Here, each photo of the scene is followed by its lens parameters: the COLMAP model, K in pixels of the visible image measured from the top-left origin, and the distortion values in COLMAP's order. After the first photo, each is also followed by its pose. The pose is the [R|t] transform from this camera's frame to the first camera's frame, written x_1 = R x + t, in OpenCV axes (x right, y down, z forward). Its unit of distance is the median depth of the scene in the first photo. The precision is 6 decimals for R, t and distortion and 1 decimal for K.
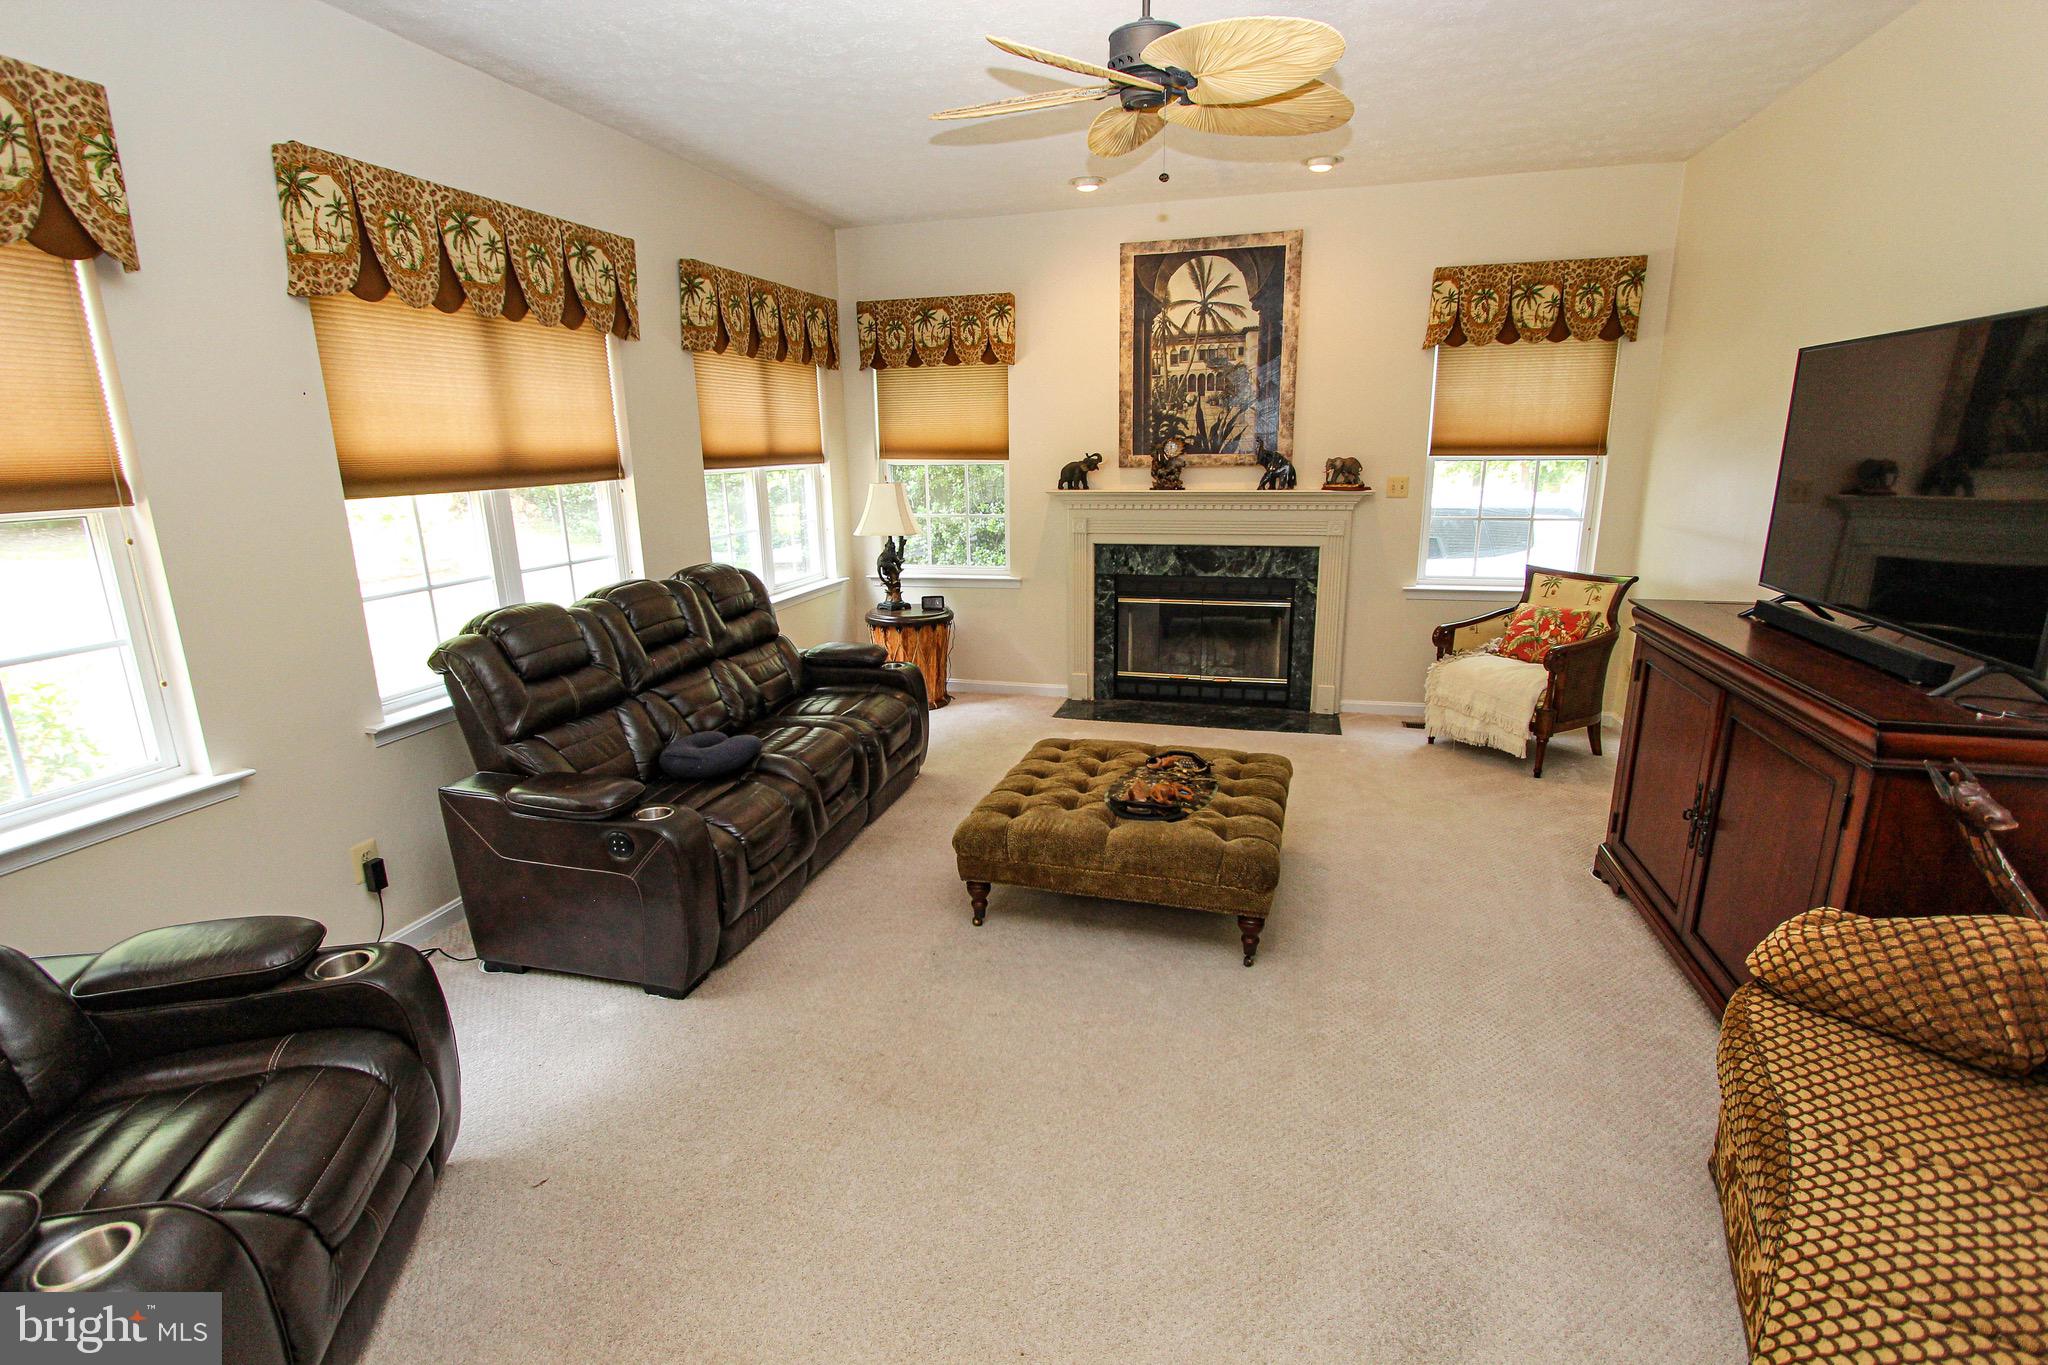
lens RADIAL K [[949.9, 0, 1016.7], [0, 949.9, 674.3], [0, 0, 1]] dist [-0.019930, 0.003069]
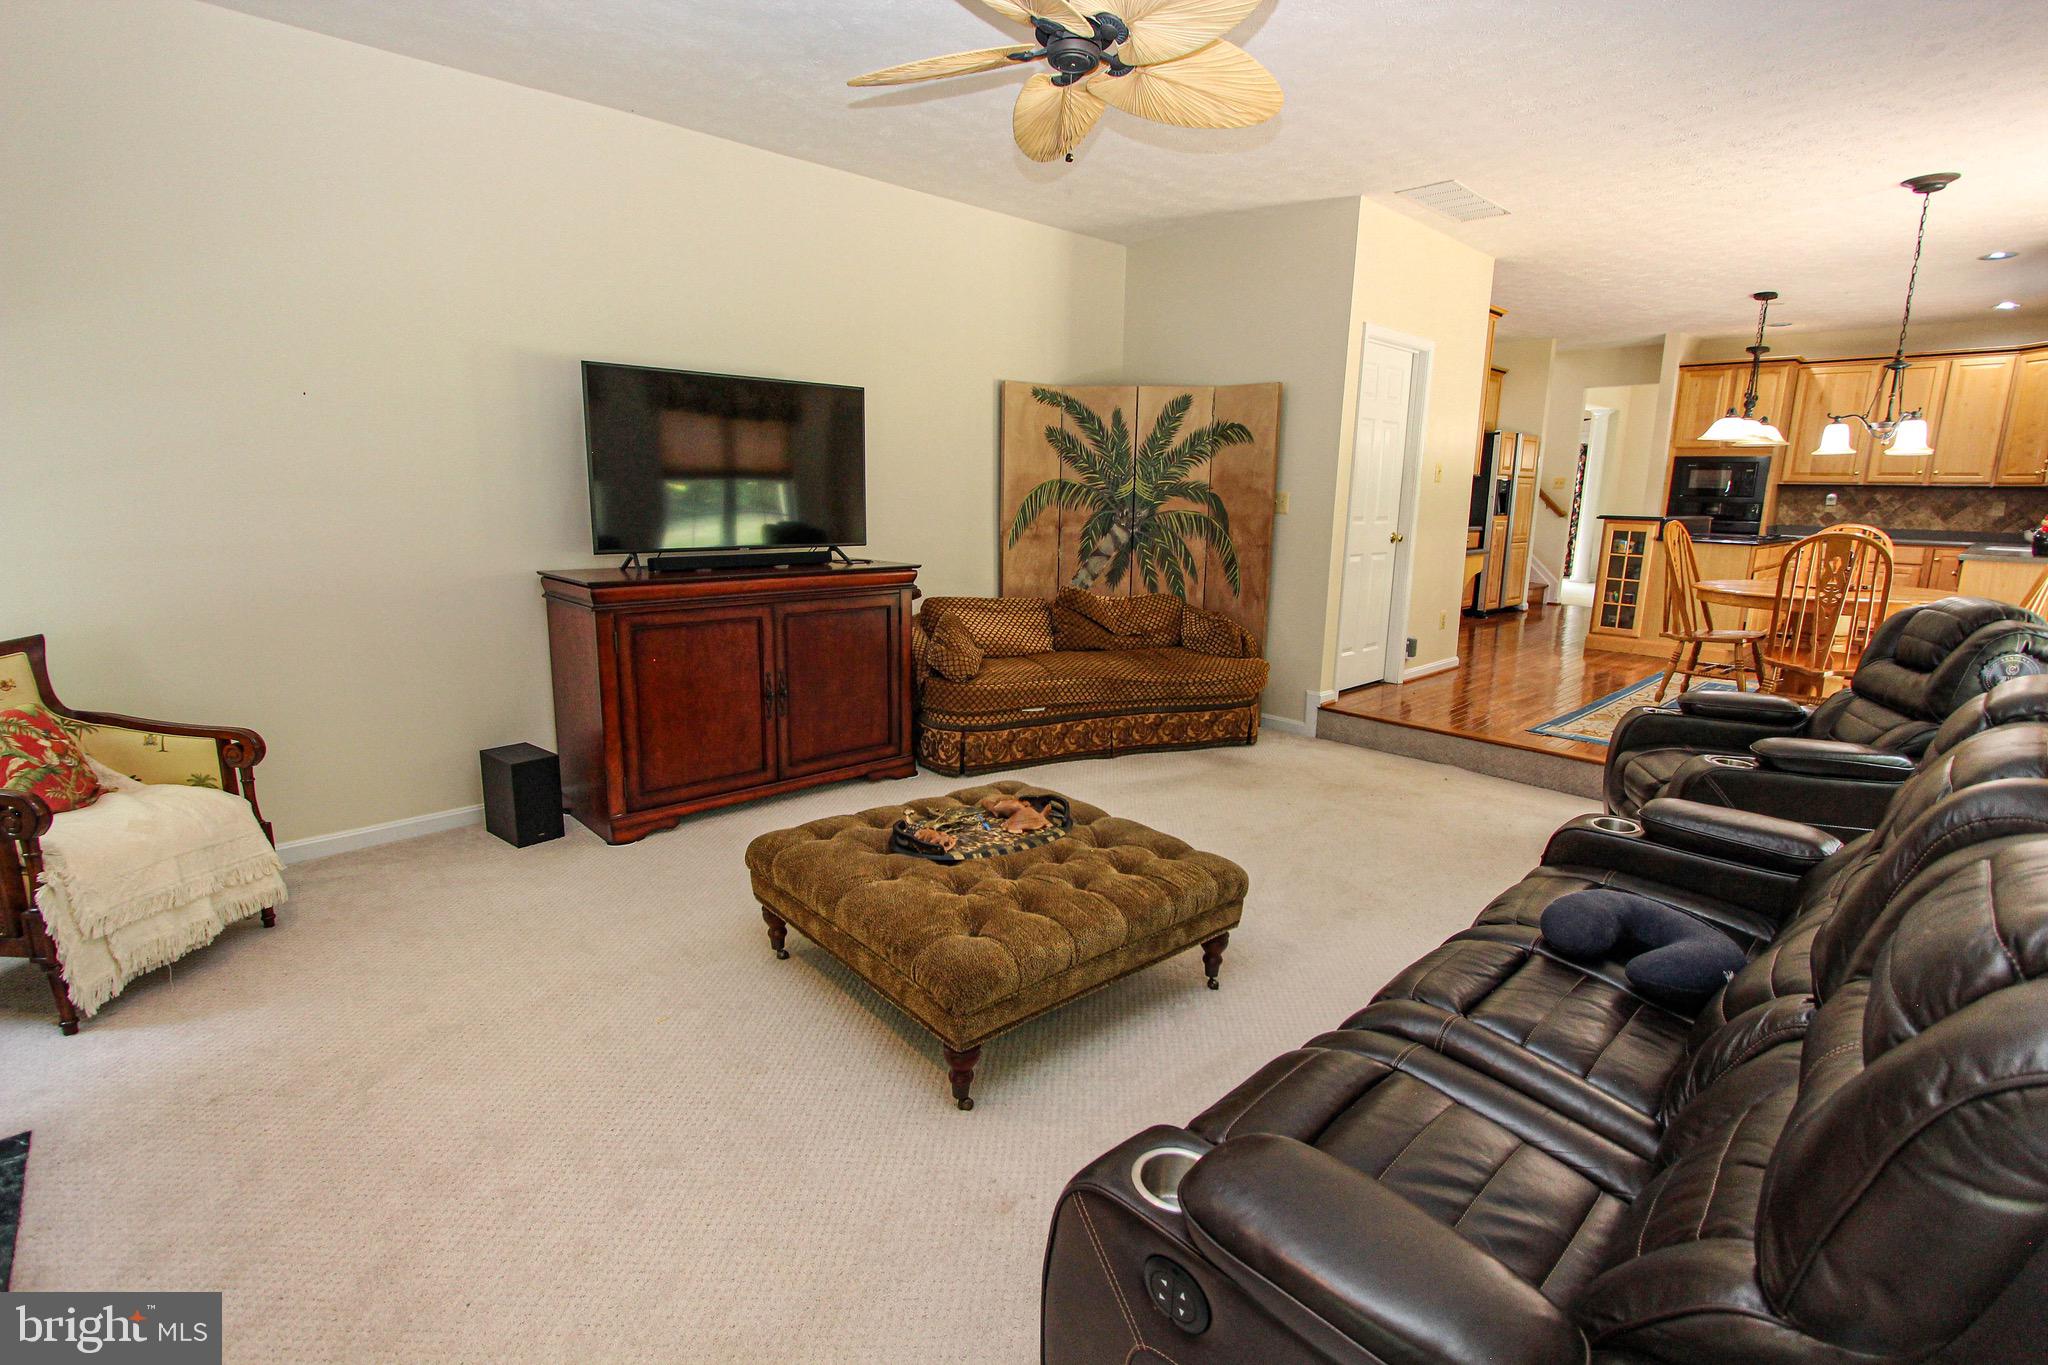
lens RADIAL K [[949.9, 0, 1010.4], [0, 949.9, 669.1], [0, 0, 1]] dist [-0.019930, 0.003069]
pose [[-0.853568, -0.093079, 0.512600, -0.178094], [0.124252, 0.919148, 0.373802, -0.198599], [-0.505948, 0.382757, -0.772990, 0.984043]]
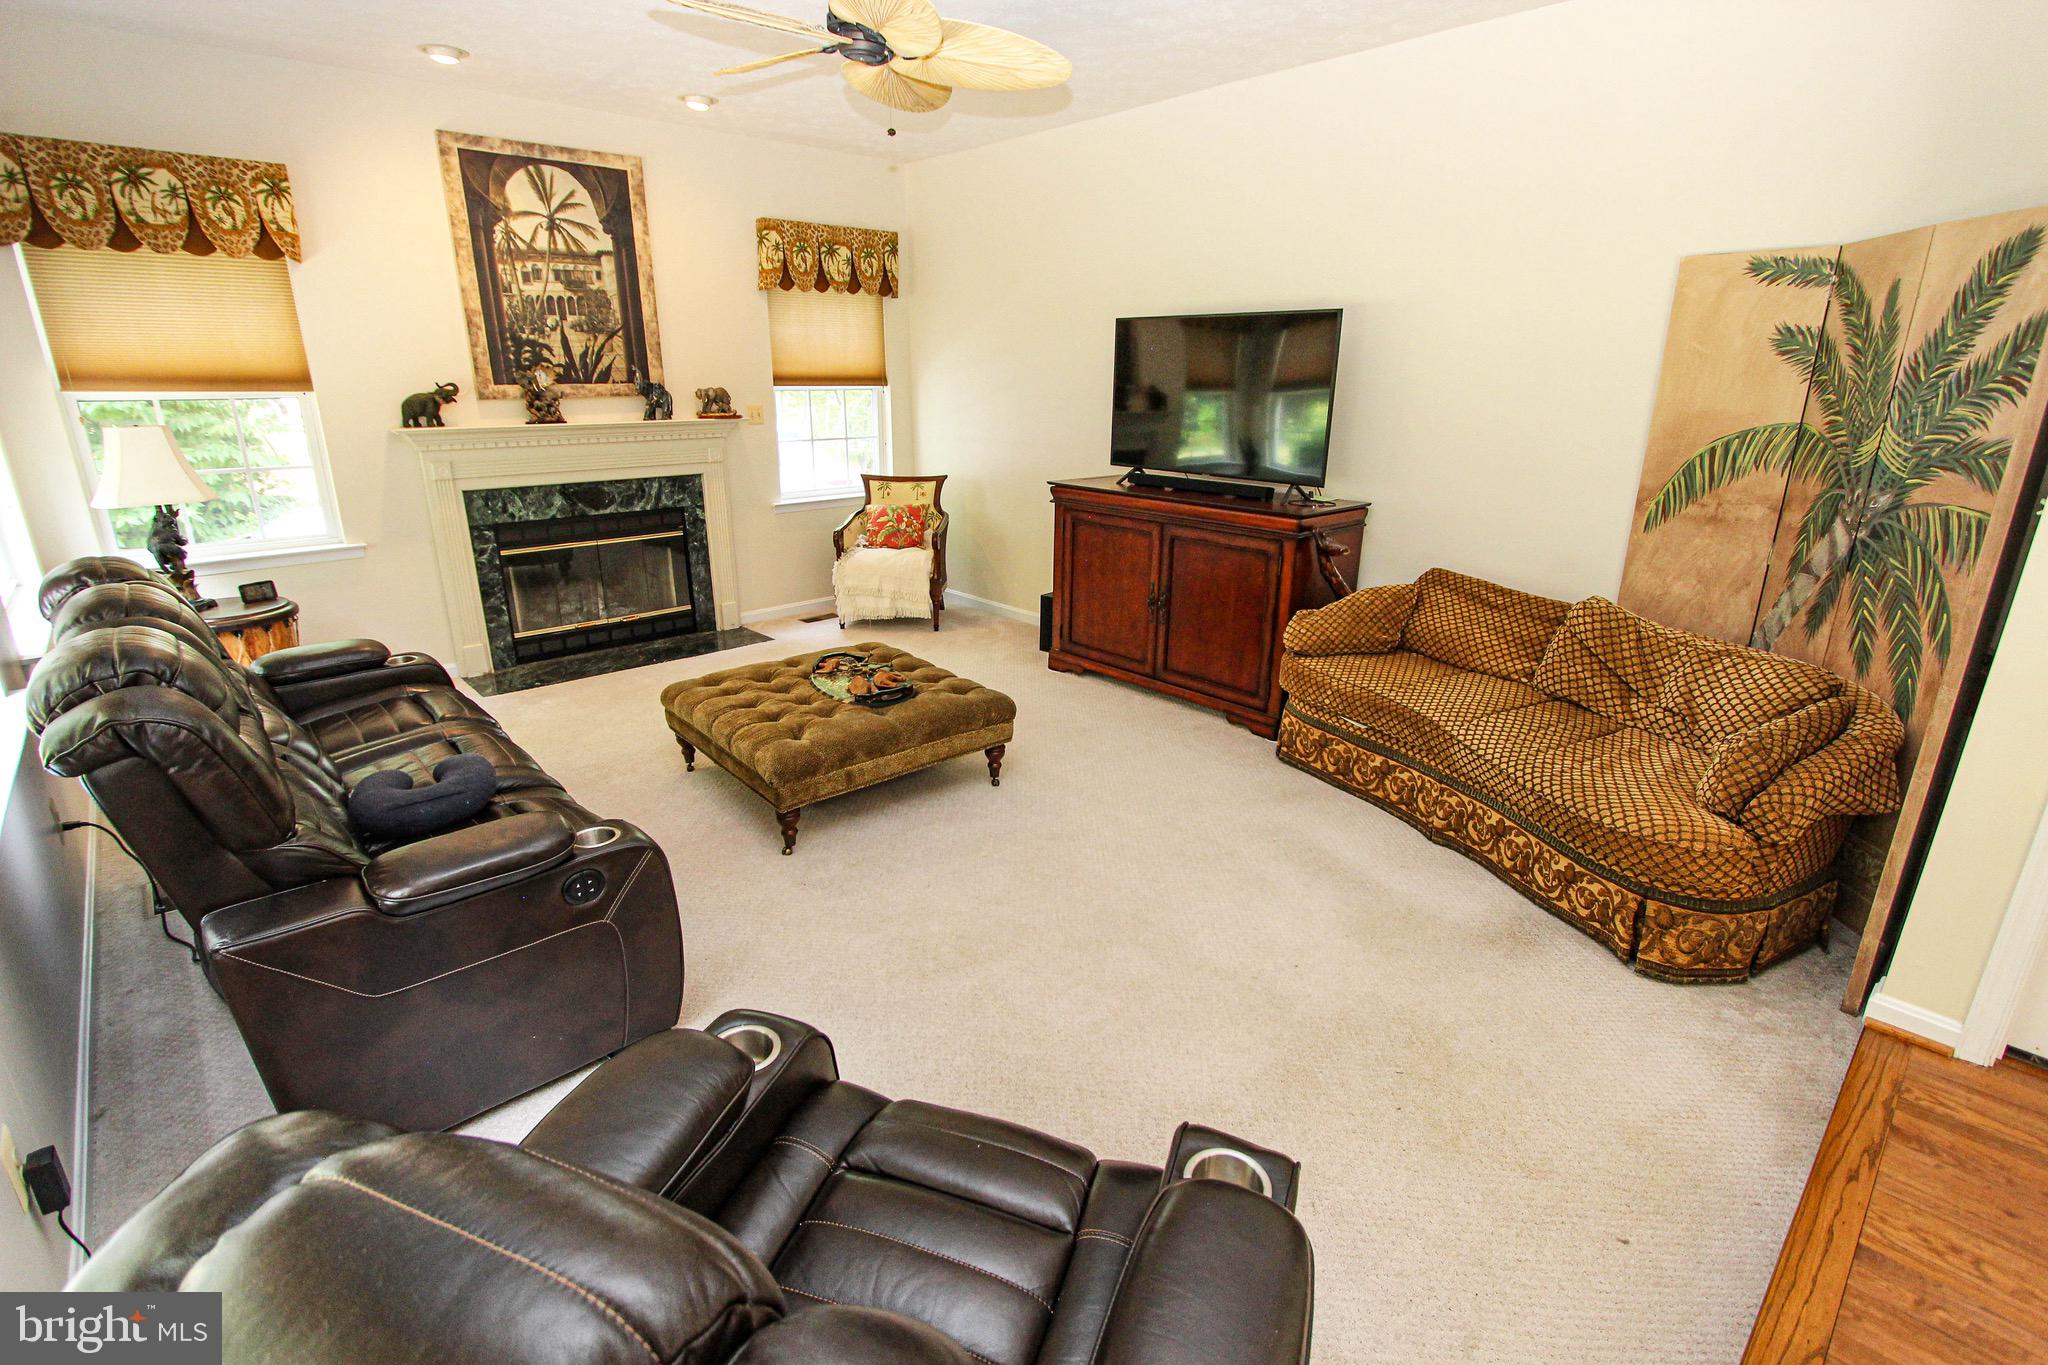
lens RADIAL K [[949.9, 0, 1015.3], [0, 949.9, 684.0], [0, 0, 1]] dist [-0.019930, 0.003069]
pose [[0.526593, -0.247215, 0.813378, -0.420791], [0.188466, 0.966924, 0.171867, -0.023609], [-0.828963, 0.062790, 0.555768, 0.138336]]
